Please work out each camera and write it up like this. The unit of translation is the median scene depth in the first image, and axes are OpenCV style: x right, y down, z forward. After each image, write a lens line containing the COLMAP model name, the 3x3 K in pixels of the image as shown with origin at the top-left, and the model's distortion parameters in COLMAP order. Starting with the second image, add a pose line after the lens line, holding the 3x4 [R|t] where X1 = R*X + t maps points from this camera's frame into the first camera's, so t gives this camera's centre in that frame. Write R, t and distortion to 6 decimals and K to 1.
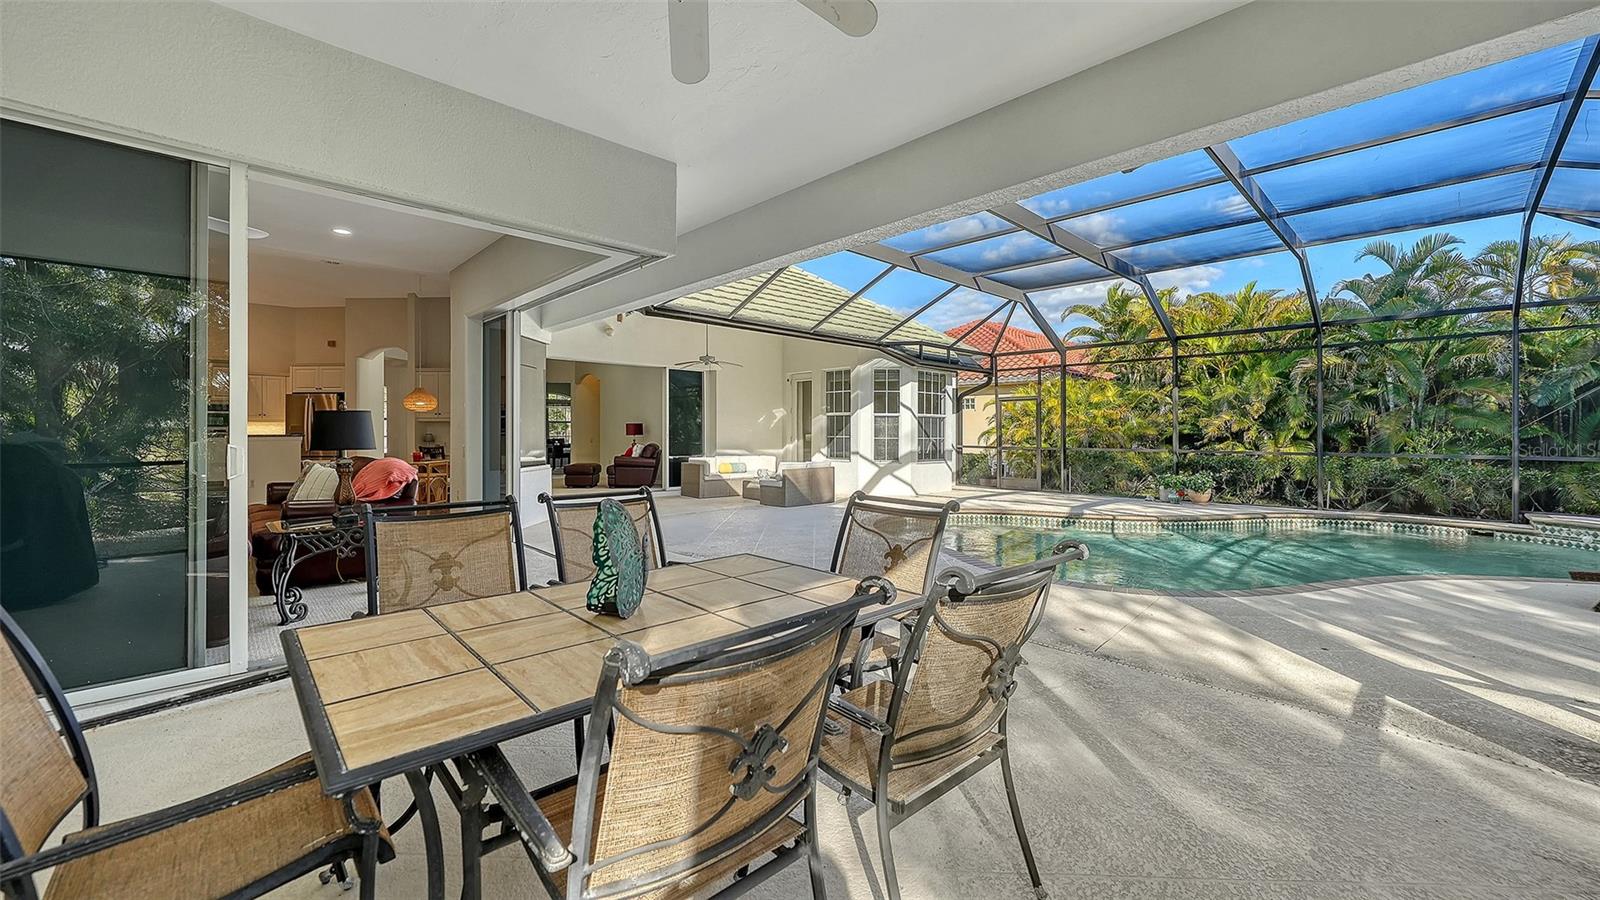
lens RADIAL K [[630.1, 0, 809.9], [0, 630.1, 445.6], [0, 0, 1]] dist [-0.009770, -0.000437]
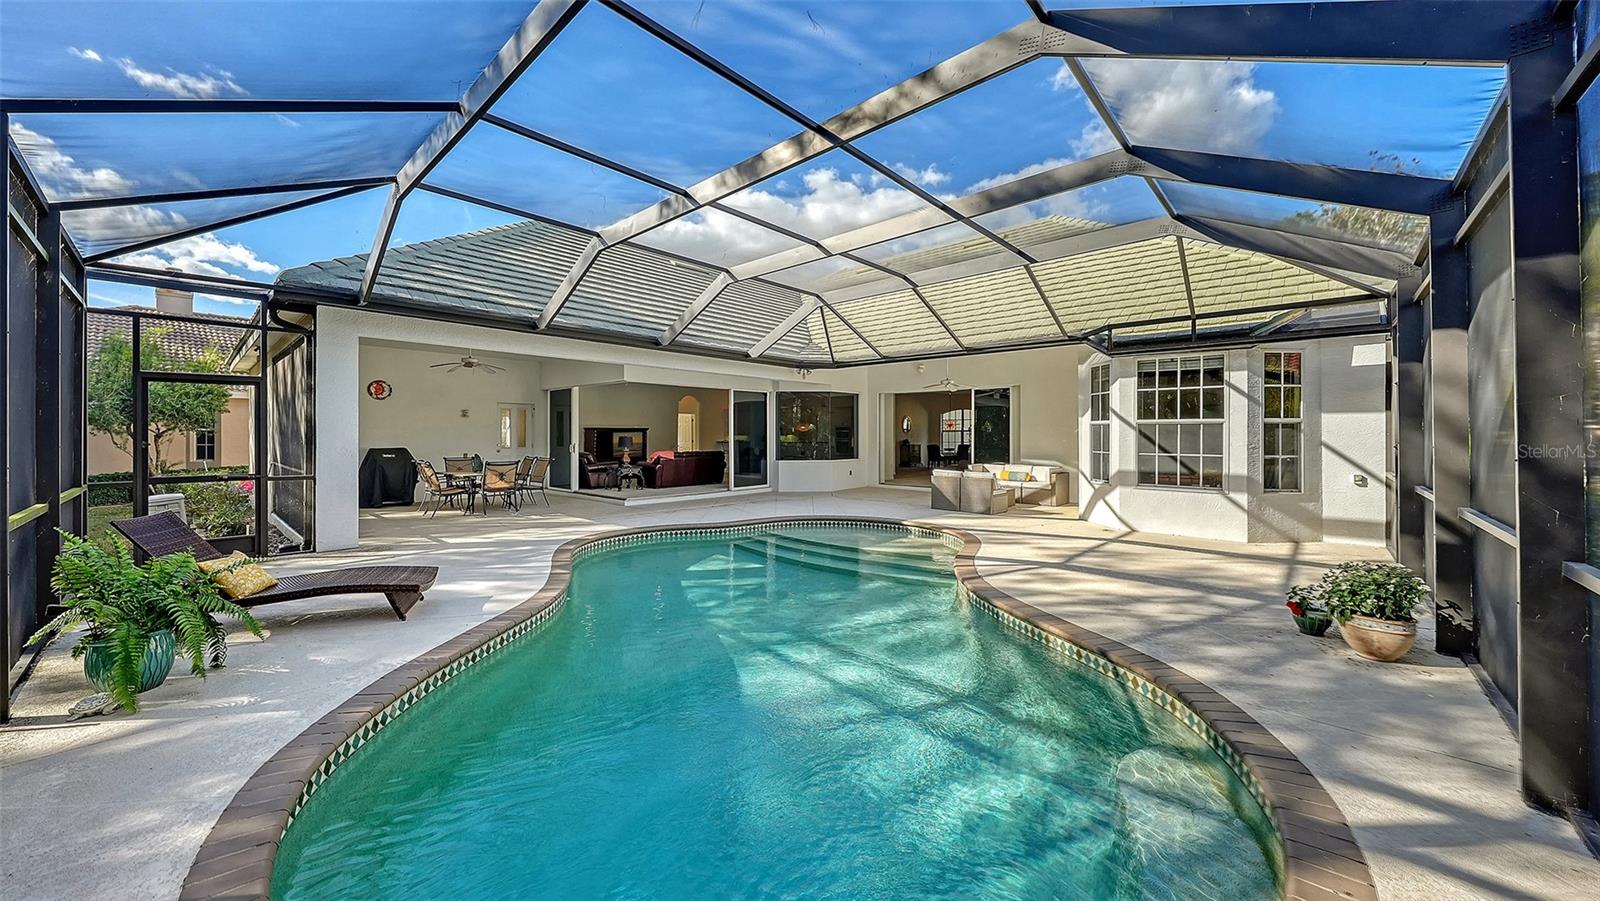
lens RADIAL K [[566.7, 0, 801.7], [0, 566.7, 442.1], [0, 0, 1]] dist [-0.002919, -0.000496]
pose [[0.049005, -0.003293, -0.998793, 0.814274], [-0.022315, 0.999741, -0.004391, -0.013466], [0.998549, 0.022504, 0.048919, 0.588478]]
